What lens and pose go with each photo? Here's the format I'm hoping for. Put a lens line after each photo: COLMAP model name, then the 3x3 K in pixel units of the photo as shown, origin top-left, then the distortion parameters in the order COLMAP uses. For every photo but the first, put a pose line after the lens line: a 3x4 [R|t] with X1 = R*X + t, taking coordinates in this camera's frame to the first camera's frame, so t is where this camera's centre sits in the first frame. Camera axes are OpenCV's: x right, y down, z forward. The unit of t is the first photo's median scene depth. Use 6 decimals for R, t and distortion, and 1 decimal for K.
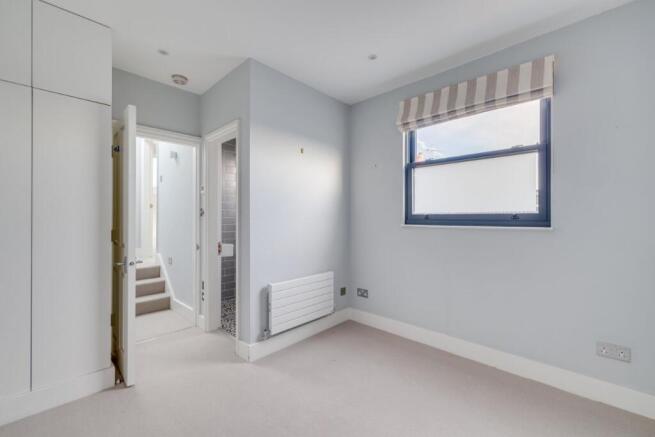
lens RADIAL K [[279.3, 0, 325.8], [0, 279.3, 217.3], [0, 0, 1]] dist [0.003530, 0.000577]
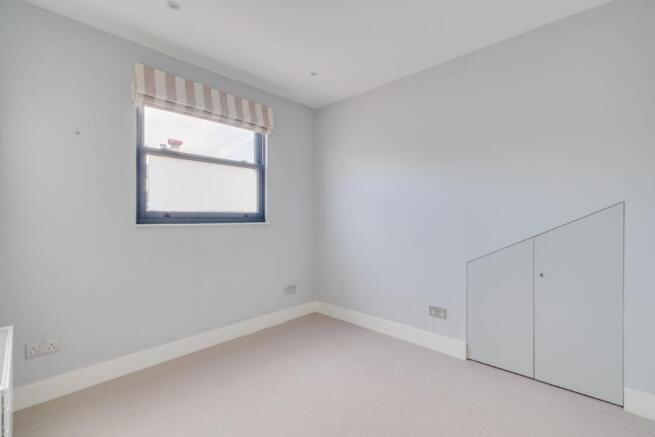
lens RADIAL K [[279.3, 0, 325.8], [0, 279.3, 218.7], [0, 0, 1]] dist [0.003530, 0.000577]
pose [[0.013724, -0.009743, 0.999858, -0.541238], [-0.002690, 0.999949, 0.009781, 0.001083], [-0.999902, -0.002824, 0.013697, 0.526794]]
